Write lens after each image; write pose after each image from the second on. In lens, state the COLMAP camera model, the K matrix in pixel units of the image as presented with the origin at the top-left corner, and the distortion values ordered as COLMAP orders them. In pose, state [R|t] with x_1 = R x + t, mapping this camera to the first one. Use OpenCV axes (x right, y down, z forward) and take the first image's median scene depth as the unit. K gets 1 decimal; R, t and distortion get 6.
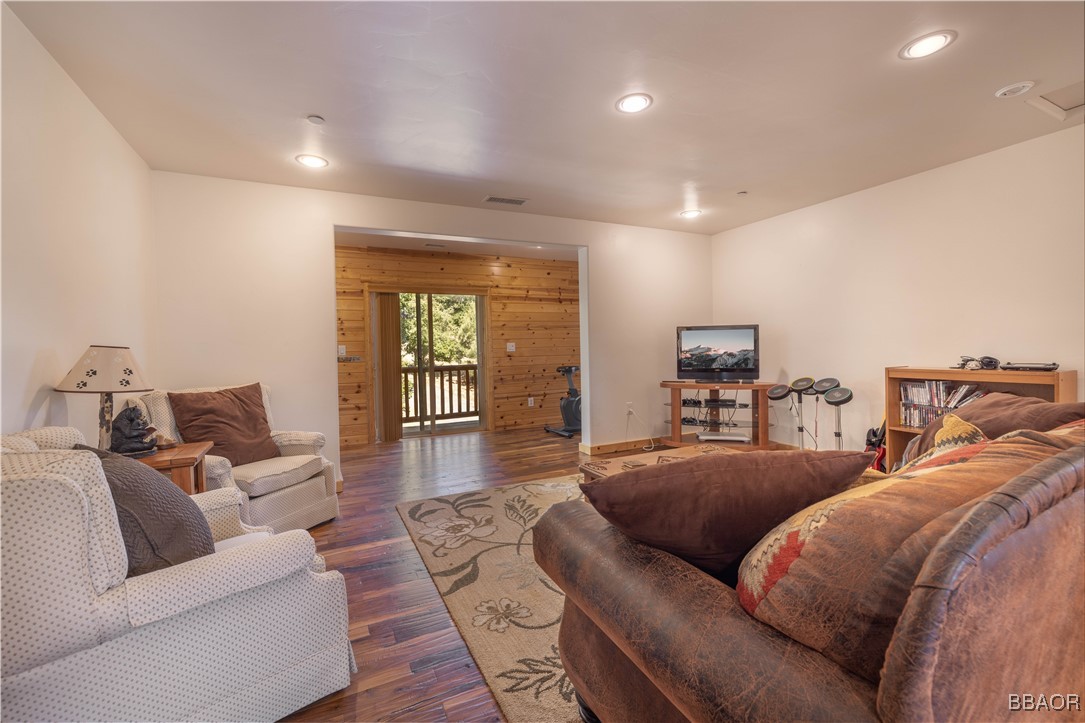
lens RADIAL K [[463.4, 0, 546.1], [0, 463.4, 352.1], [0, 0, 1]] dist [-0.001189, -0.000122]
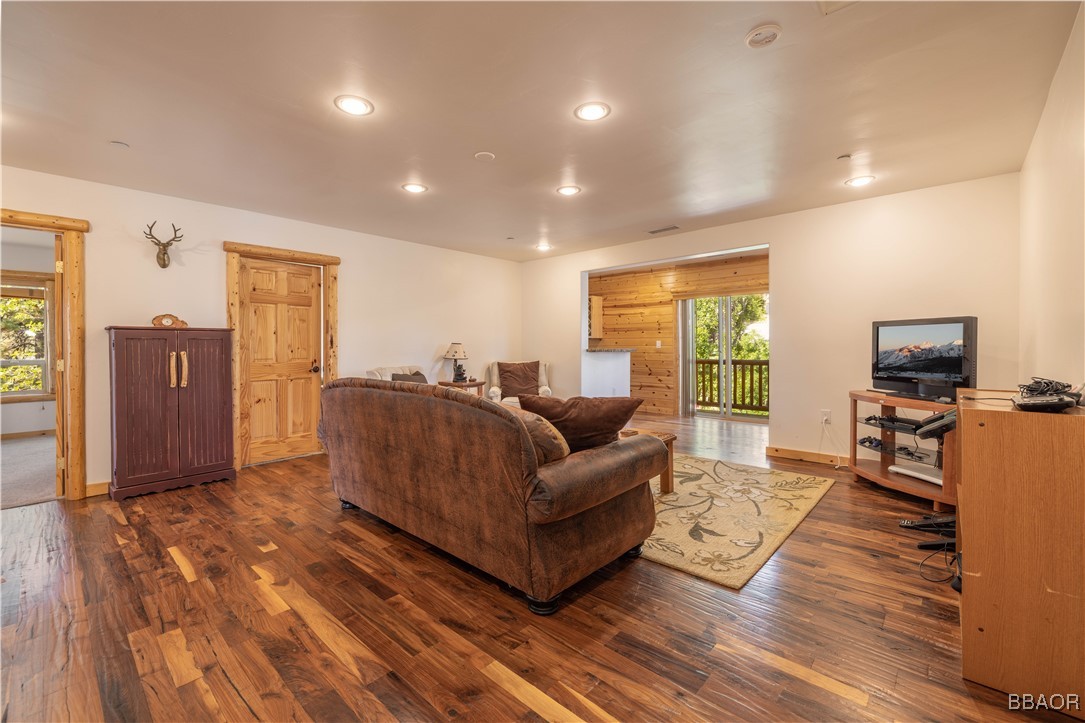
lens RADIAL K [[463.4, 0, 546.1], [0, 463.4, 352.1], [0, 0, 1]] dist [-0.001189, -0.000122]
pose [[0.377448, 0.032406, -0.925464, 0.838023], [-0.009113, 0.999469, 0.031281, -0.023136], [0.925986, -0.003373, 0.377543, 0.187166]]
